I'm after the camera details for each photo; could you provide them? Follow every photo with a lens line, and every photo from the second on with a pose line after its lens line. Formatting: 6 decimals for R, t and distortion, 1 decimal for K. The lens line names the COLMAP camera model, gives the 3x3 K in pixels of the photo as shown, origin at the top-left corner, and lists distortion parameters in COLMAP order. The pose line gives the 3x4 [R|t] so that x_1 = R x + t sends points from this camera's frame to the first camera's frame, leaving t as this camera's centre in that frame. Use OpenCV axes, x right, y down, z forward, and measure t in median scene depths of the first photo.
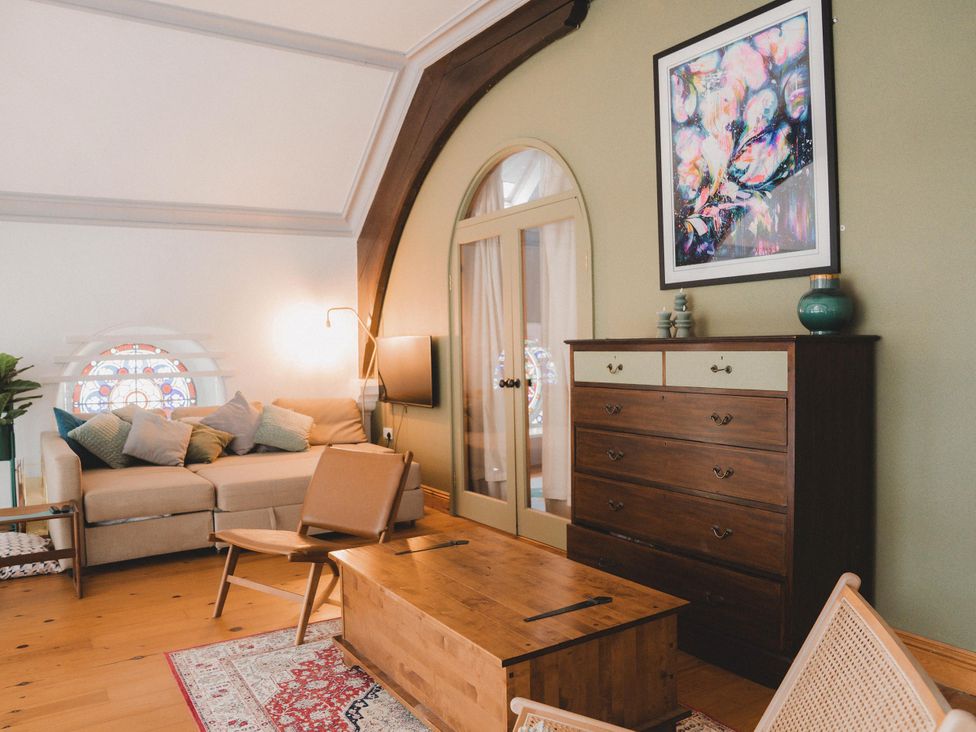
lens RADIAL K [[749.0, 0, 487.5], [0, 749.0, 363.6], [0, 0, 1]] dist [-0.103621, 0.041932]
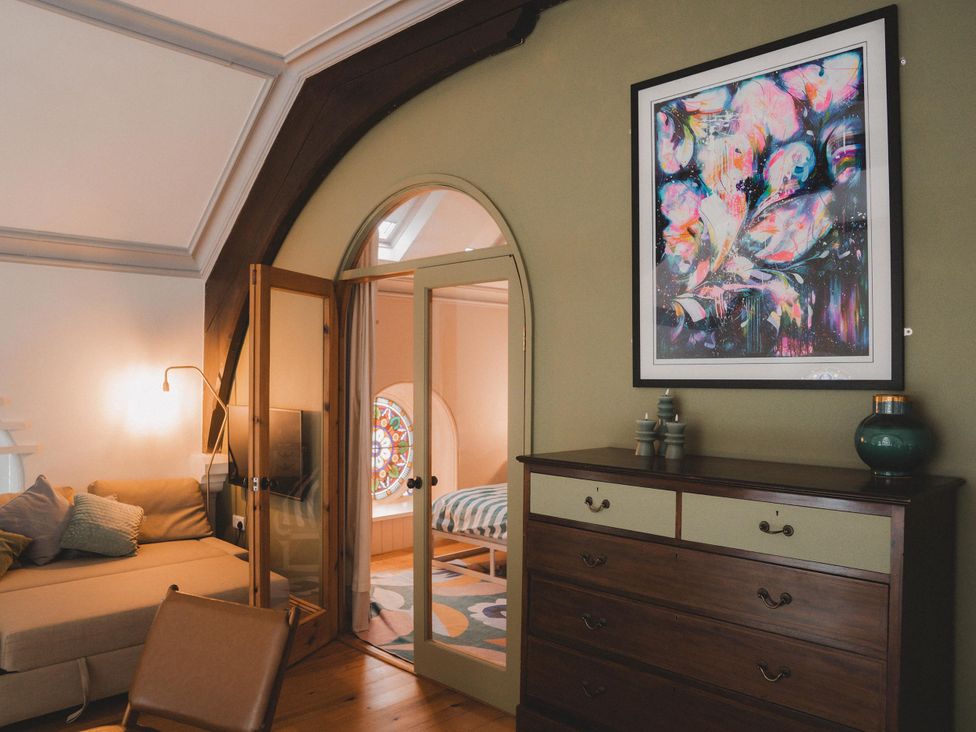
lens RADIAL K [[749.0, 0, 490.8], [0, 749.0, 368.8], [0, 0, 1]] dist [-0.103621, 0.041932]
pose [[0.975408, 0.027385, 0.218698, -0.085046], [-0.019565, 0.999092, -0.037843, -0.088492], [-0.219536, 0.032634, 0.975058, 0.286798]]
